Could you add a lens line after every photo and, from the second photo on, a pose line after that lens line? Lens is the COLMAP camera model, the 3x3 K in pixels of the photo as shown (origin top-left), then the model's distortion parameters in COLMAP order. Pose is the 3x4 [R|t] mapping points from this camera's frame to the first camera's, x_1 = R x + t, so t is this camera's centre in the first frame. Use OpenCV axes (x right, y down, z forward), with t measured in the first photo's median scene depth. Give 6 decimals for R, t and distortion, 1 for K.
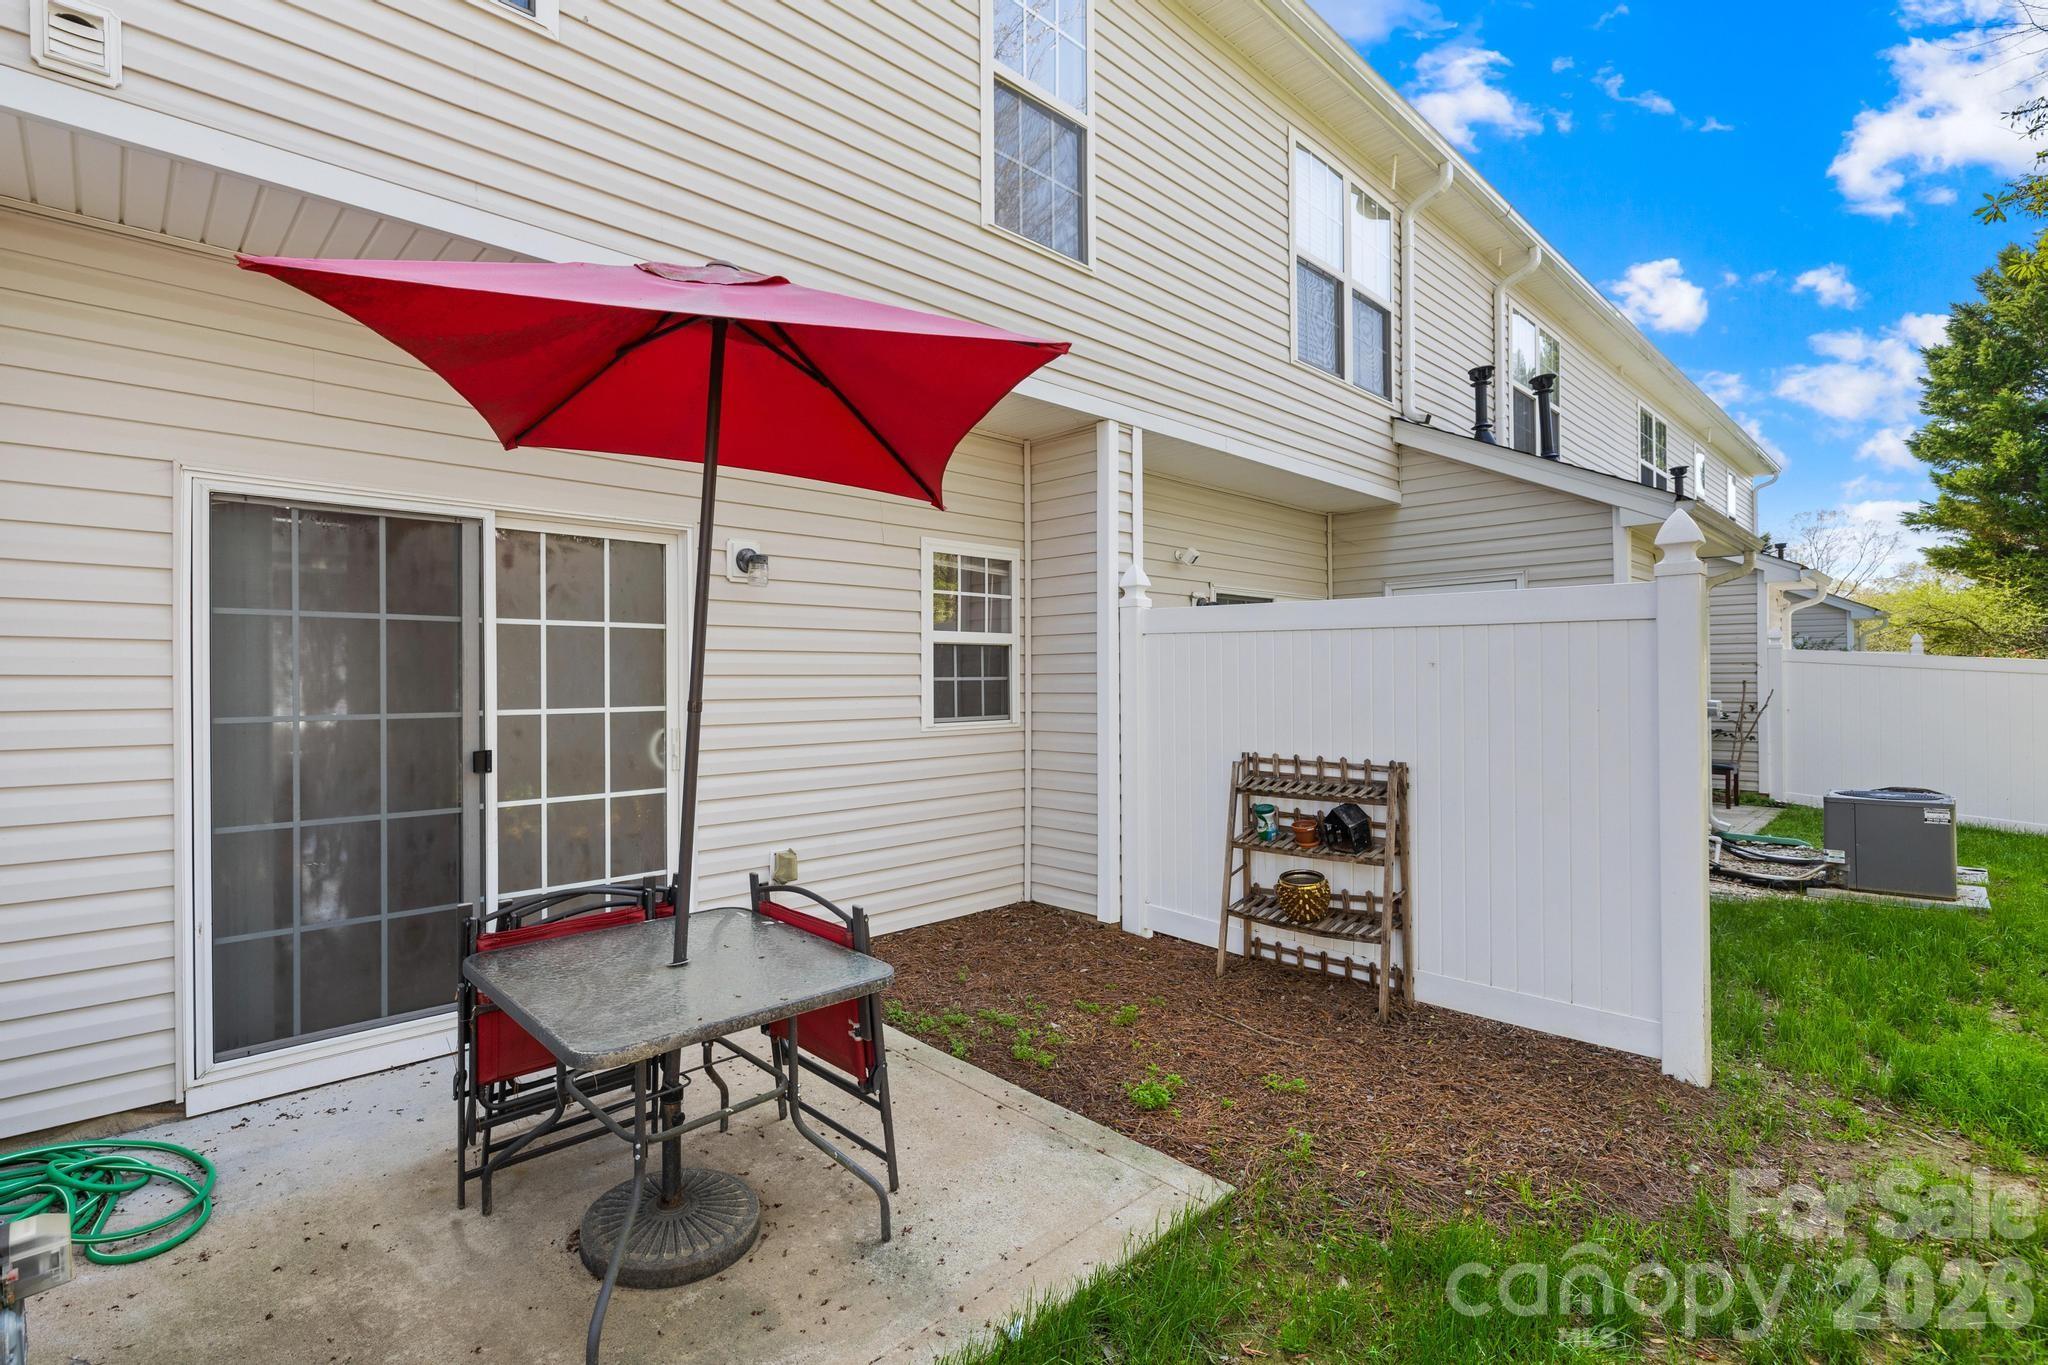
lens RADIAL K [[859.3, 0, 1028.1], [0, 859.3, 676.3], [0, 0, 1]] dist [0.000153, -0.000133]
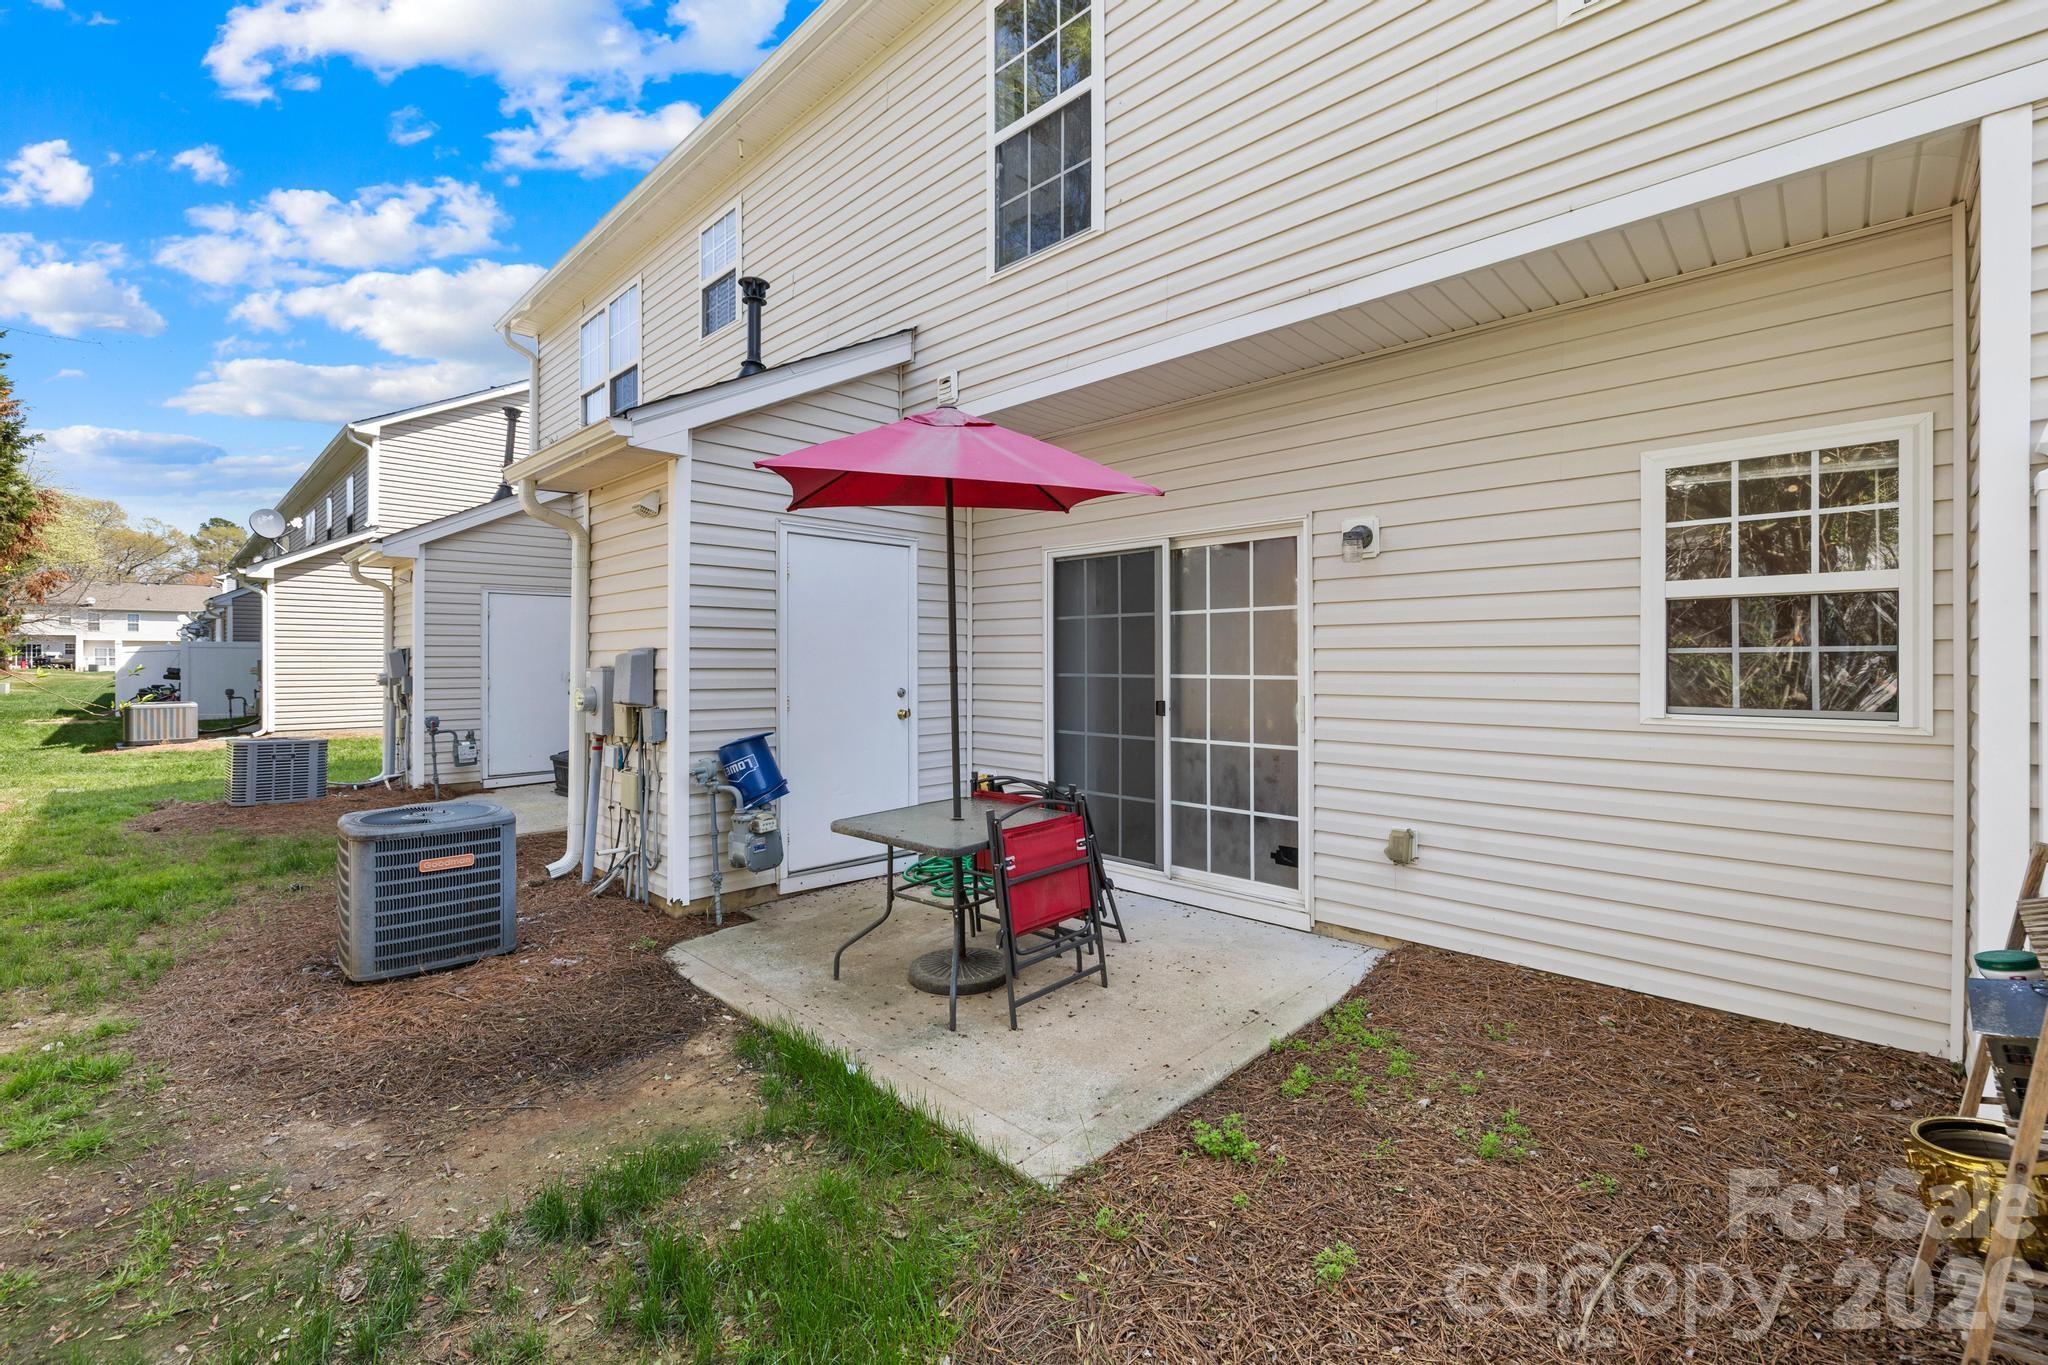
lens RADIAL K [[859.3, 0, 1028.1], [0, 859.3, 676.3], [0, 0, 1]] dist [0.000153, -0.000133]
pose [[0.081036, 0.015350, -0.996593, 0.558751], [-0.002161, 0.999882, 0.015225, 0.014710], [0.996709, 0.000920, 0.081059, 0.437290]]
